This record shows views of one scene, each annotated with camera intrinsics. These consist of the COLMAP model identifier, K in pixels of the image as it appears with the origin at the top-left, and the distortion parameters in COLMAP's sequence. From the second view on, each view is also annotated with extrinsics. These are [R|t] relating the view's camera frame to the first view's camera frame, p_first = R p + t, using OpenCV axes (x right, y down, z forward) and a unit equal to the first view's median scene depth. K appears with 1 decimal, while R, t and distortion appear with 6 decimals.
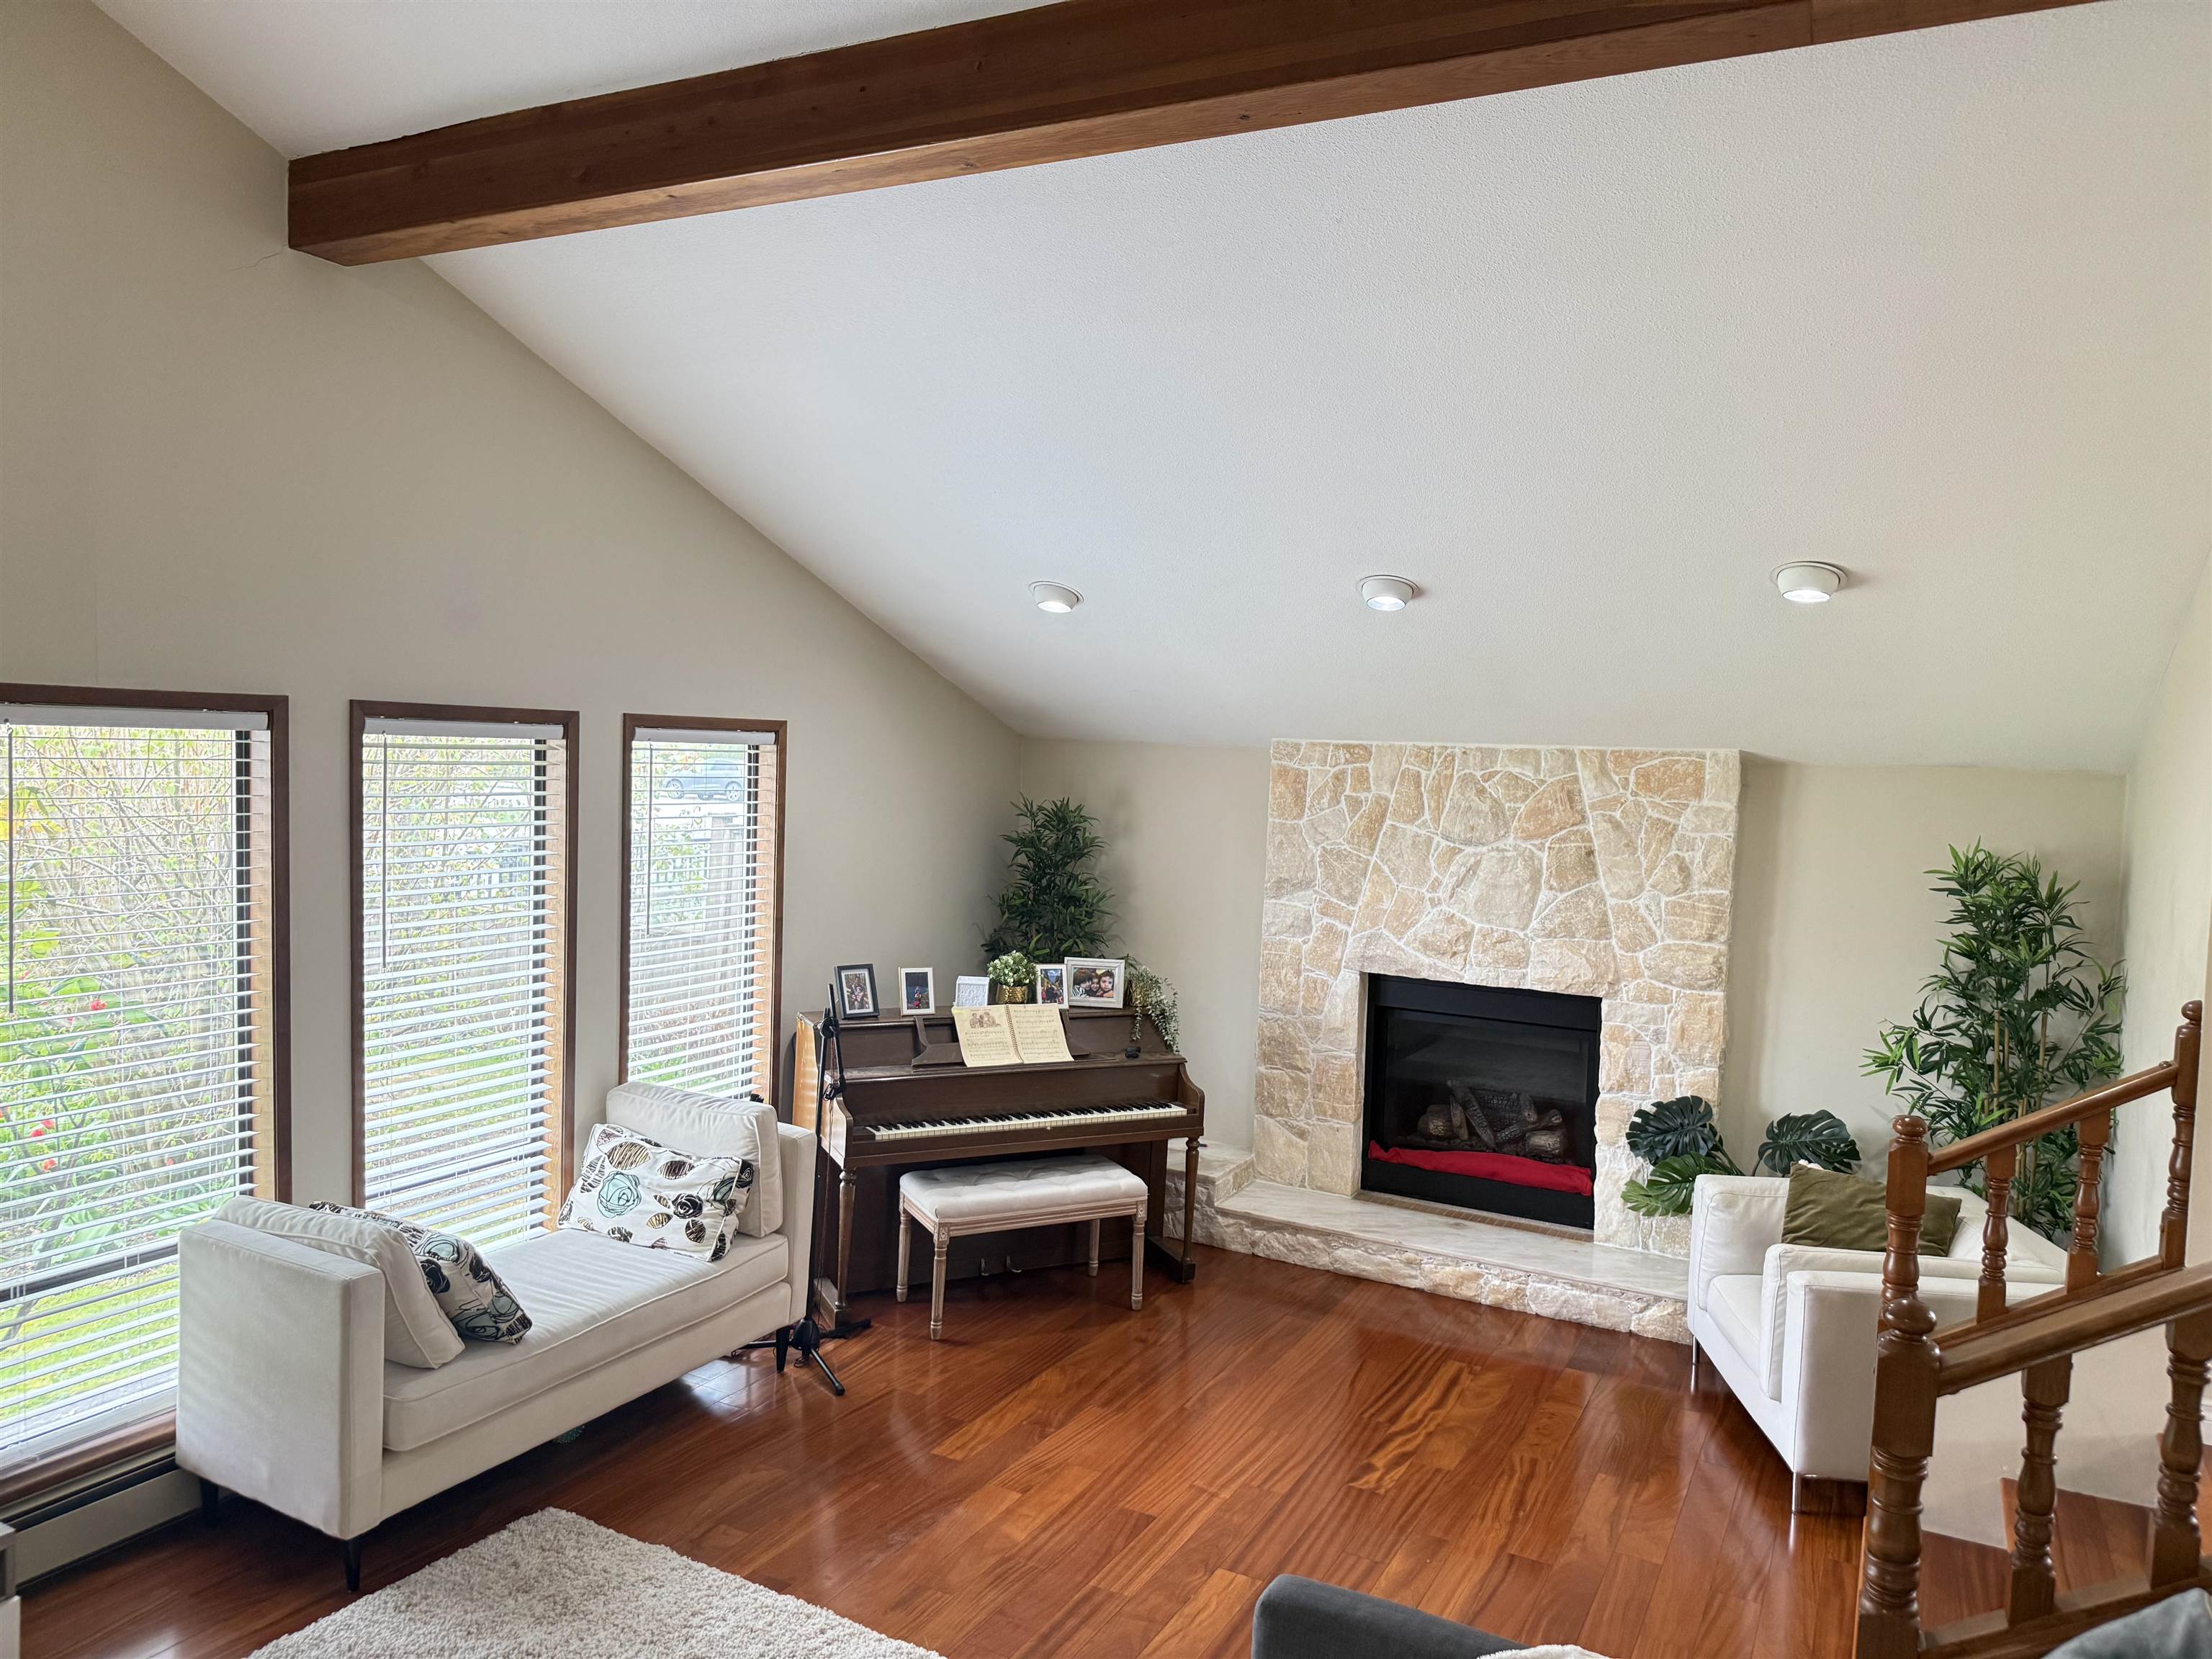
lens RADIAL K [[1534.3, 0, 1105.0], [0, 1534.3, 839.4], [0, 0, 1]] dist [0.173938, -0.339911]
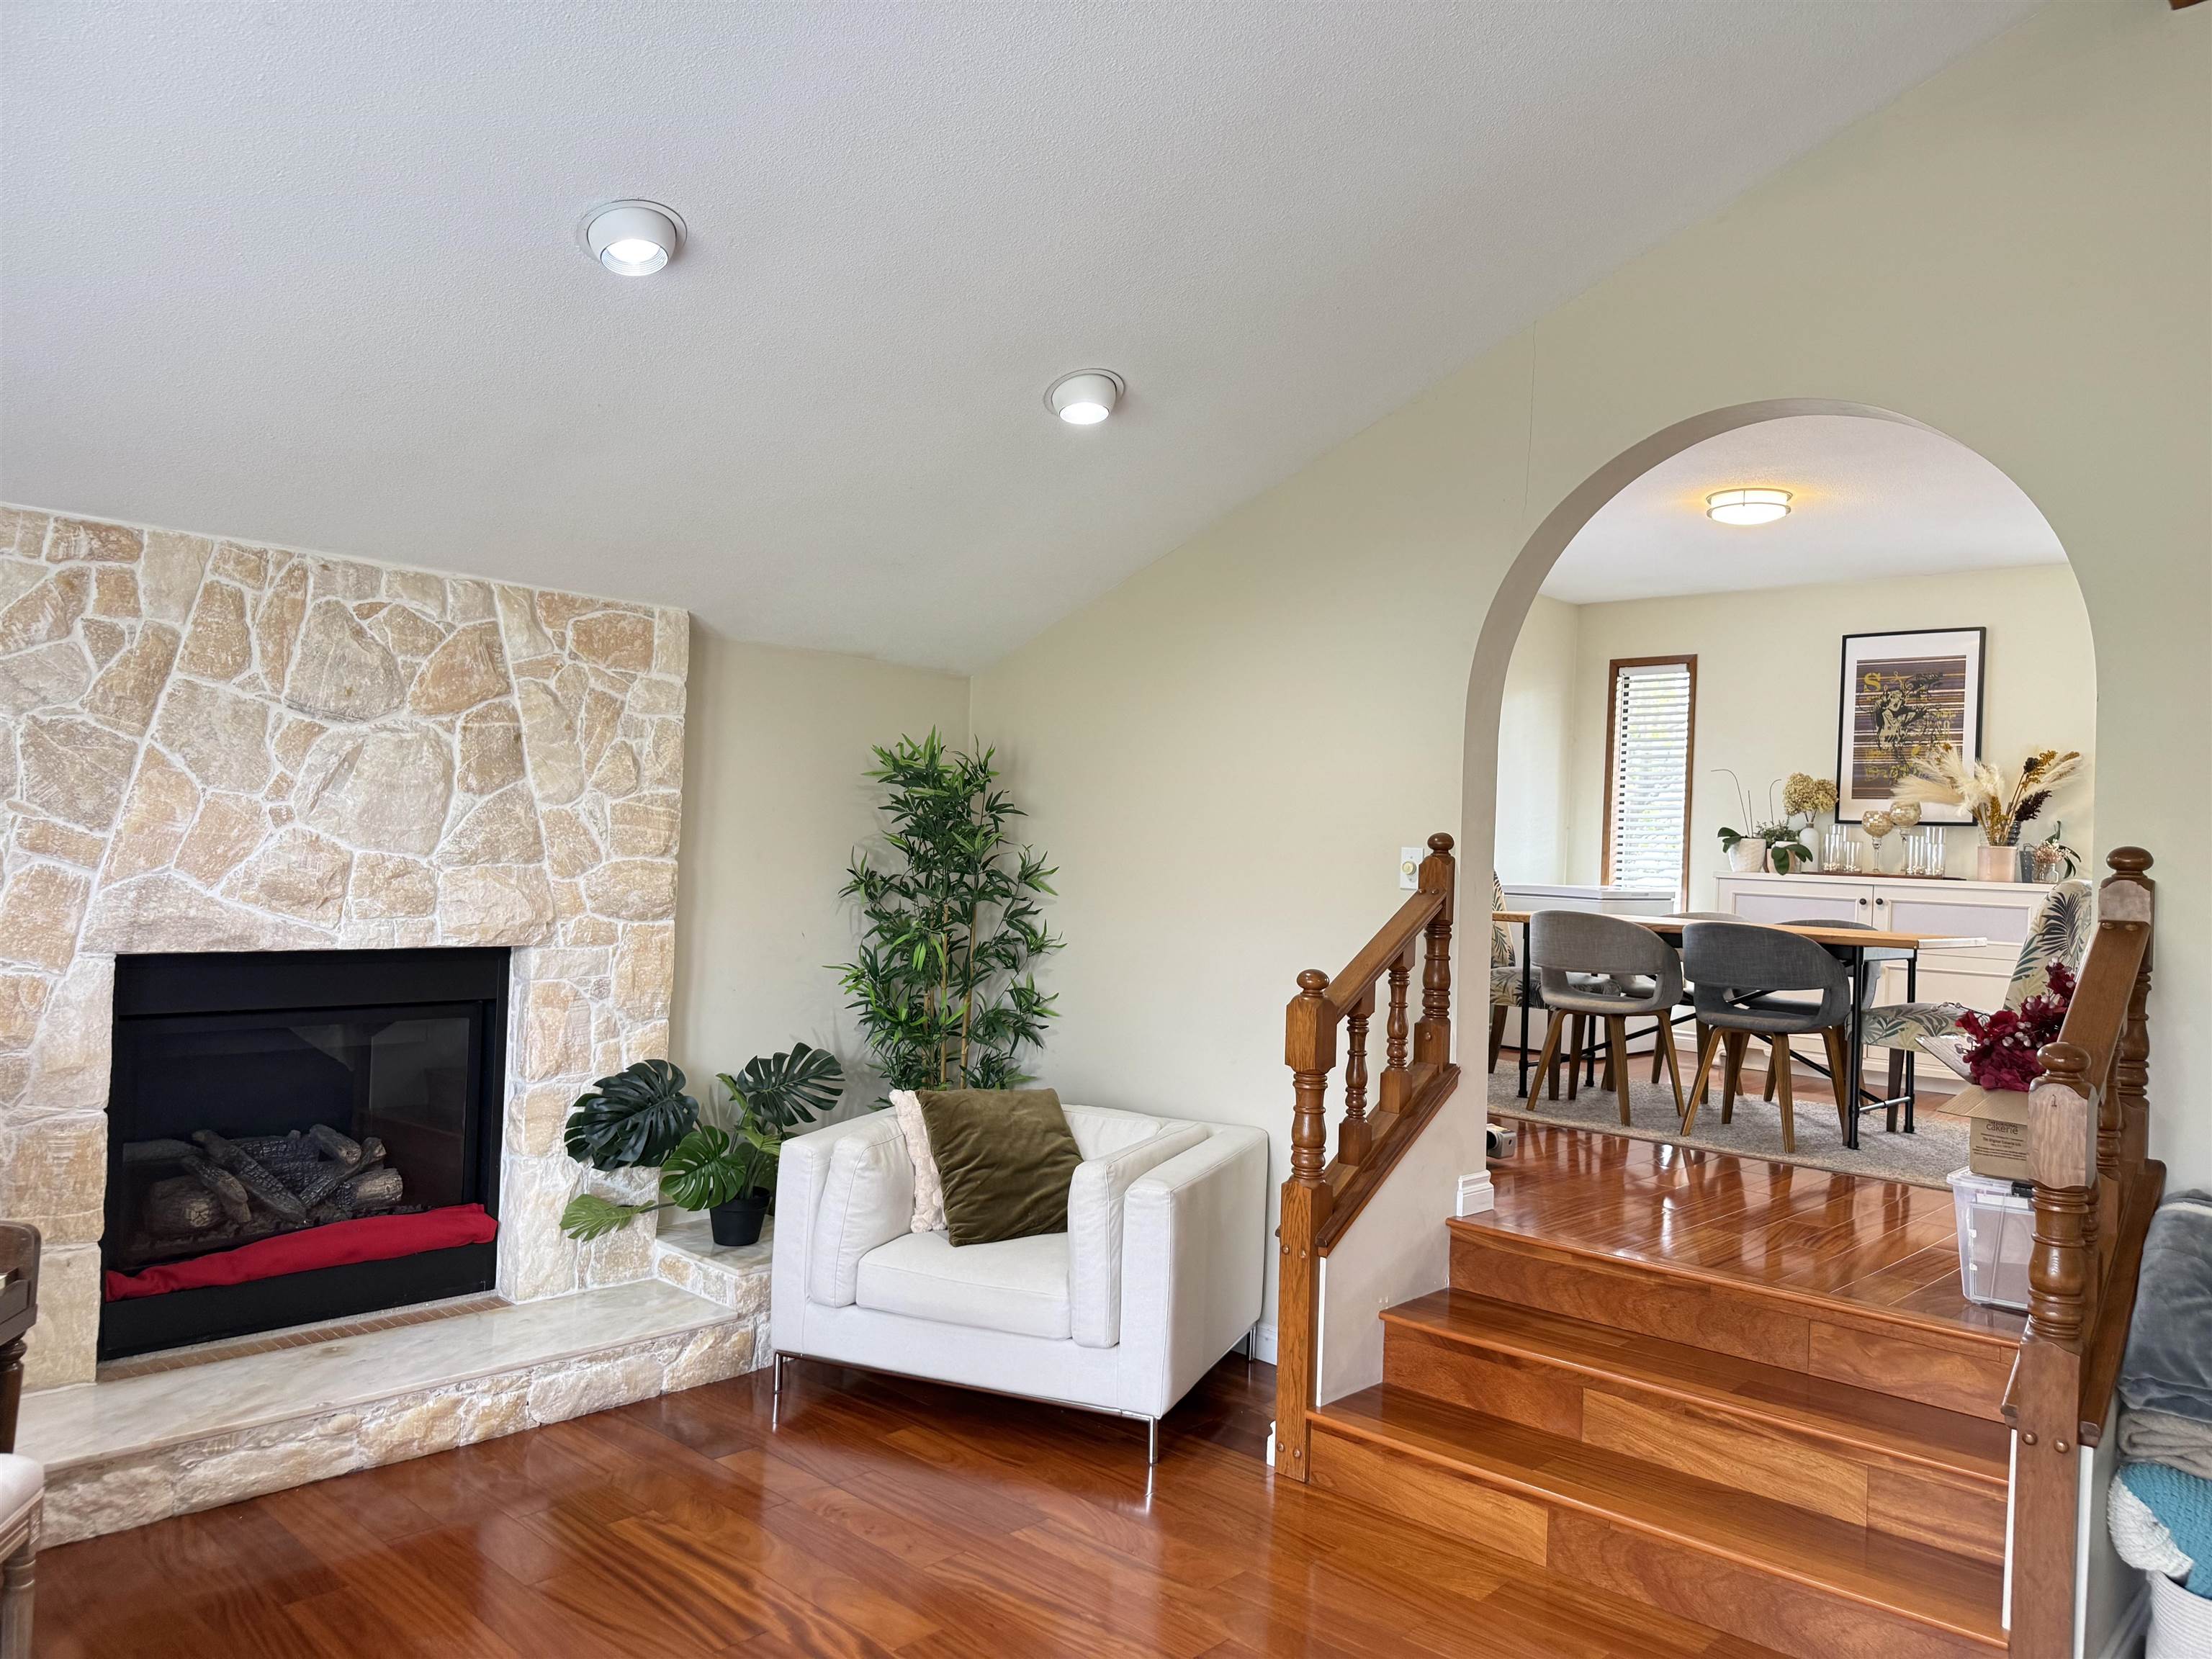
lens RADIAL K [[1559.4, 0, 1108.2], [0, 1559.4, 835.6], [0, 0, 1]] dist [0.066213, -0.098826]
pose [[0.265916, -0.012032, 0.963921, -0.286417], [0.029969, 0.999542, 0.004209, 0.056560], [-0.963530, 0.027769, 0.266155, 0.560428]]
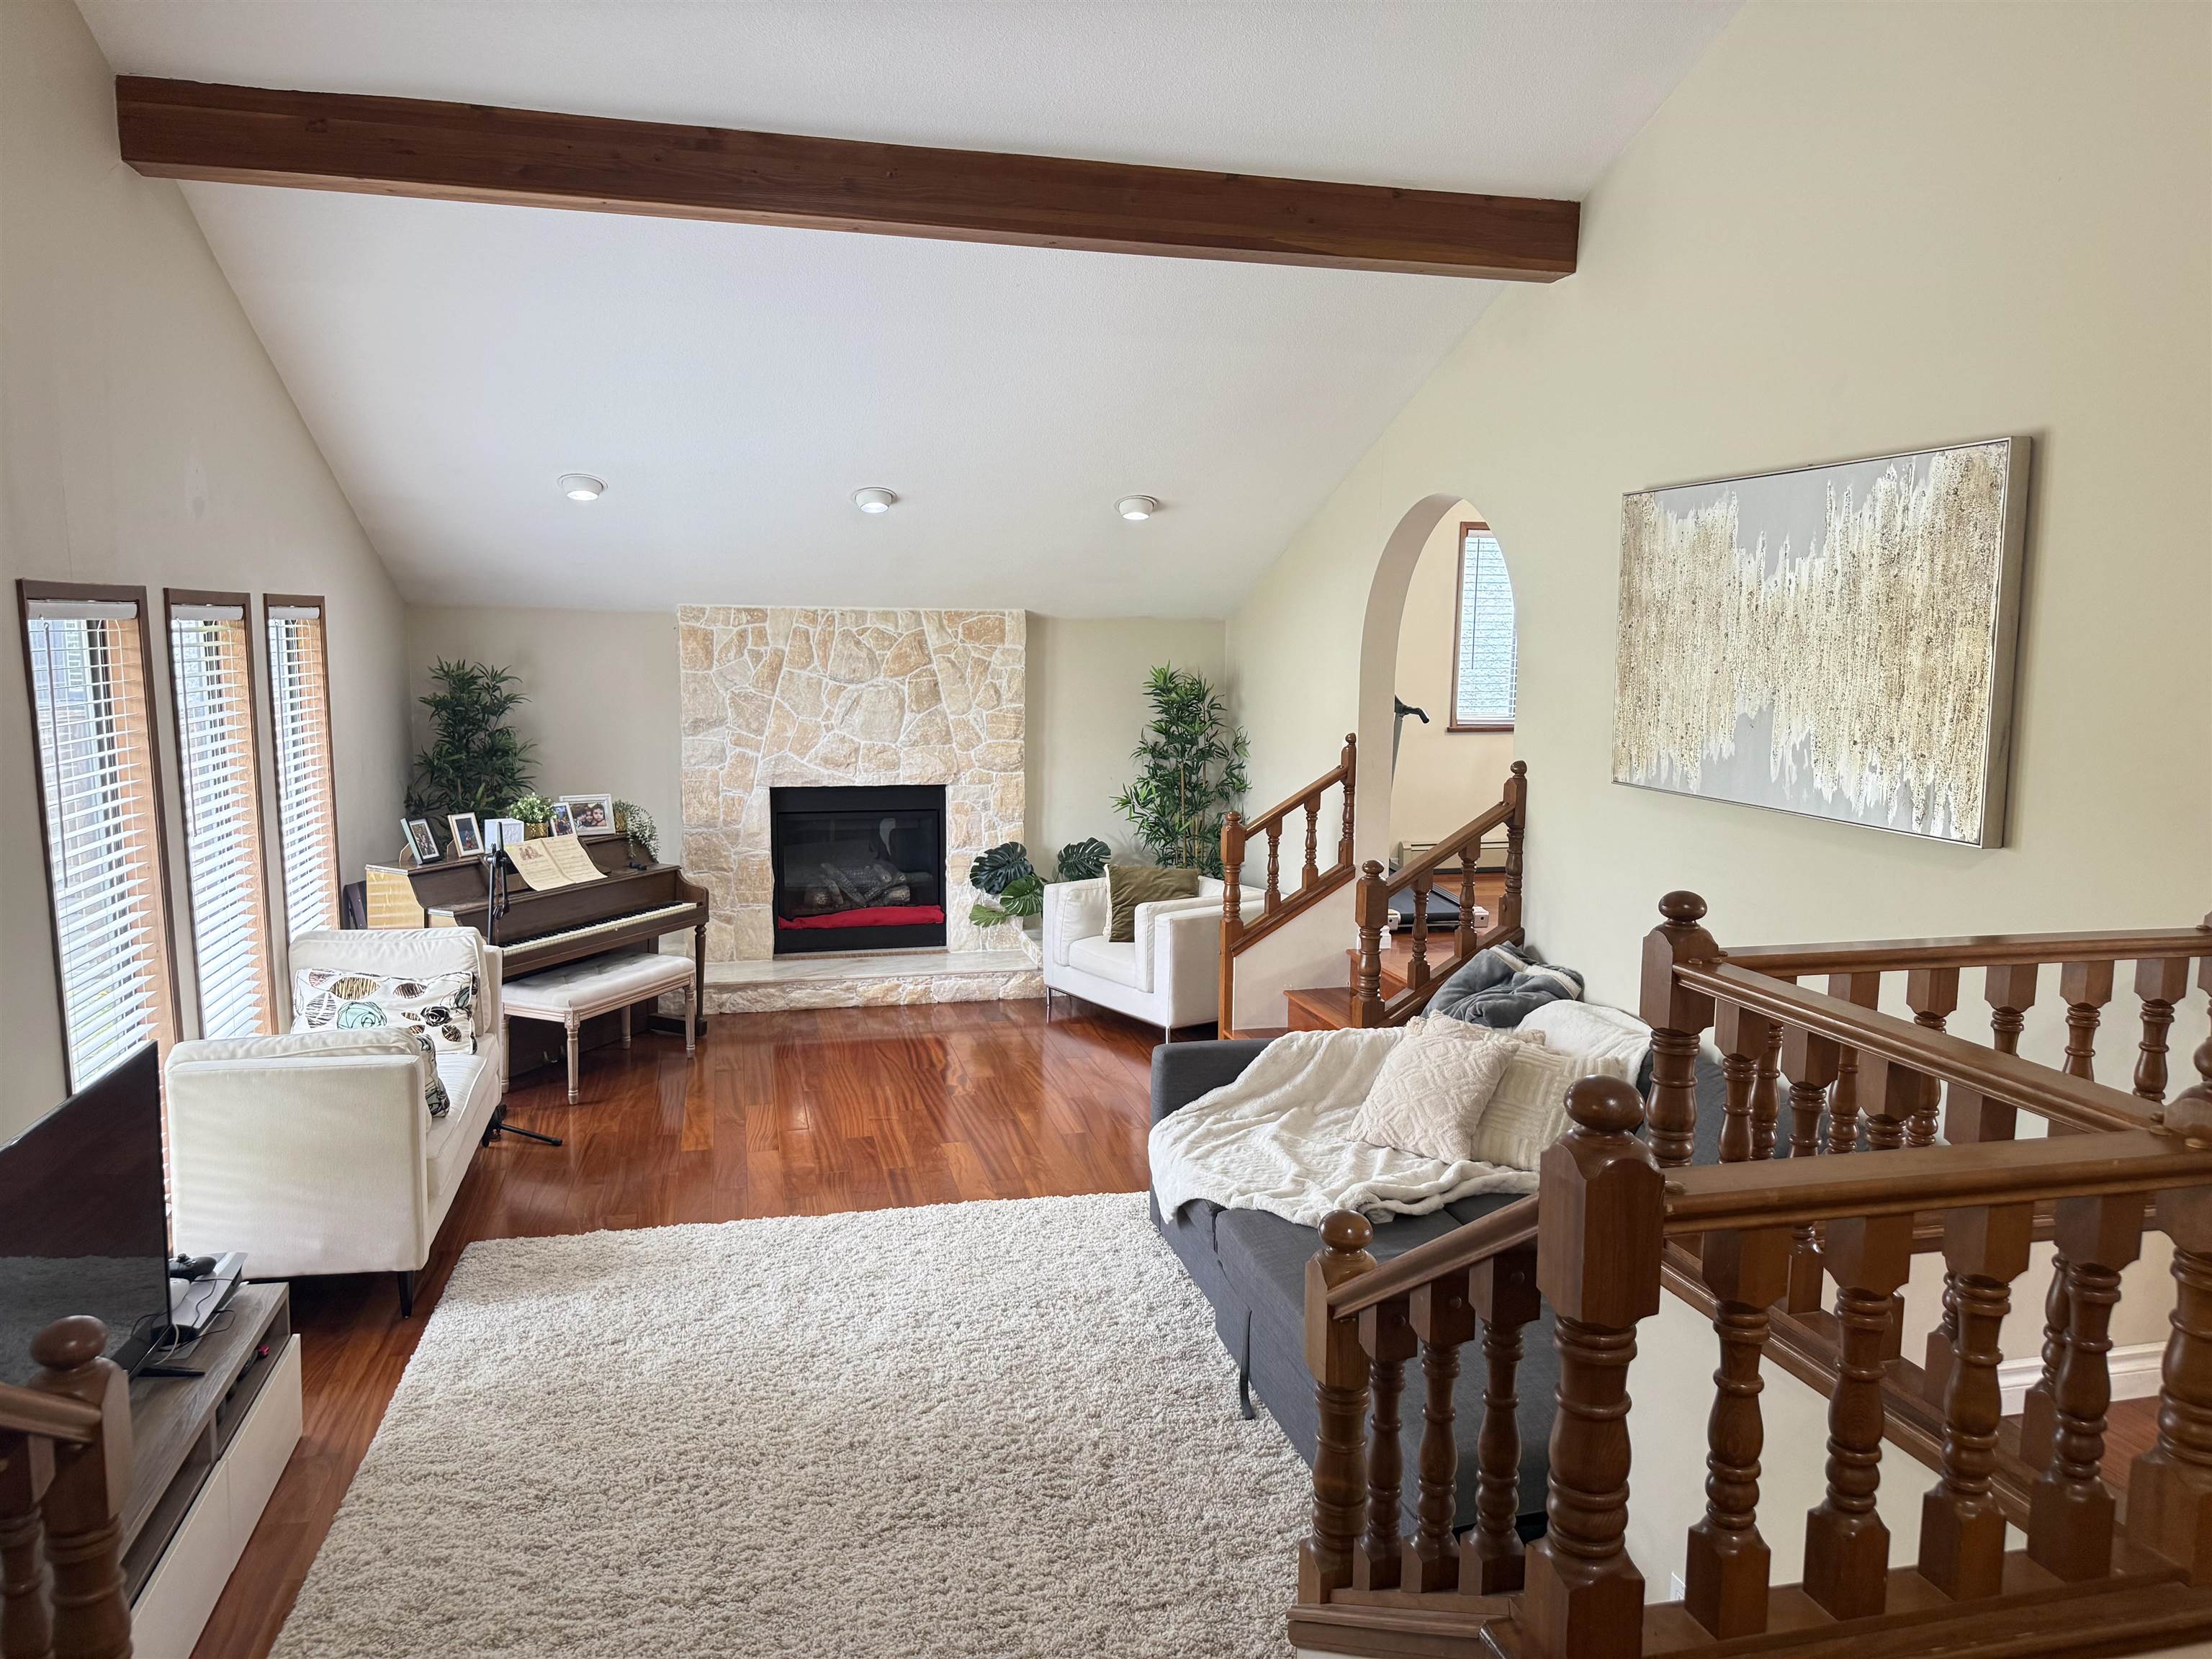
lens RADIAL K [[1534.3, 0, 1105.0], [0, 1534.3, 839.4], [0, 0, 1]] dist [0.173938, -0.339911]
pose [[0.748576, -0.117680, 0.652522, -0.505599], [0.056323, 0.991853, 0.114263, -0.002778], [-0.660653, -0.048782, 0.749105, -0.164993]]
